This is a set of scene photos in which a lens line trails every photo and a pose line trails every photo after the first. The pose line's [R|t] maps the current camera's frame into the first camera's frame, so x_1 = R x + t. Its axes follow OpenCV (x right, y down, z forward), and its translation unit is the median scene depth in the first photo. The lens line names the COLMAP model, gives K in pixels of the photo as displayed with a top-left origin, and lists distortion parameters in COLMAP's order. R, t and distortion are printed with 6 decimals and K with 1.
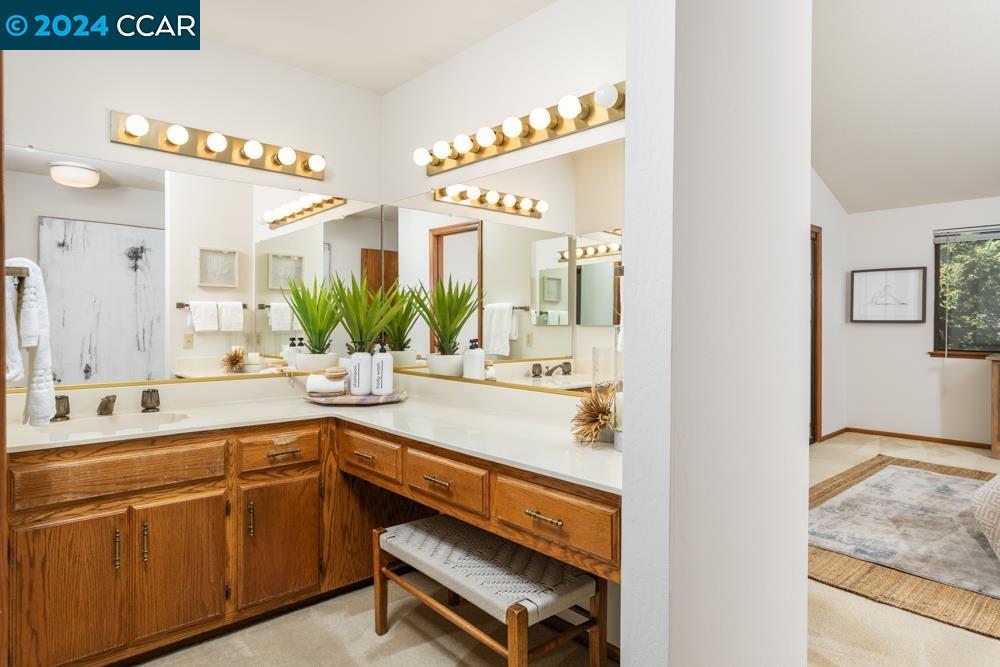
lens RADIAL K [[558.9, 0, 501.5], [0, 558.9, 325.9], [0, 0, 1]] dist [0.005136, 0.002721]
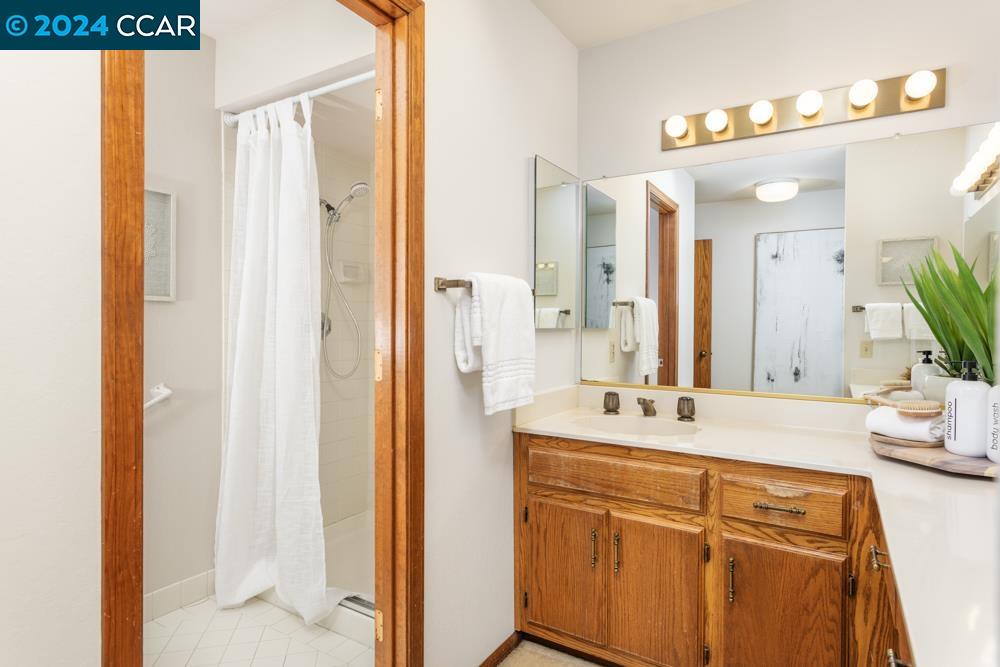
lens RADIAL K [[538.1, 0, 502.6], [0, 538.1, 325.7], [0, 0, 1]] dist [0.014116, -0.000864]
pose [[0.286807, -0.000007, -0.957988, 0.184468], [-0.009214, 0.999954, -0.002766, -0.004670], [0.957944, 0.009620, 0.286794, 0.468064]]
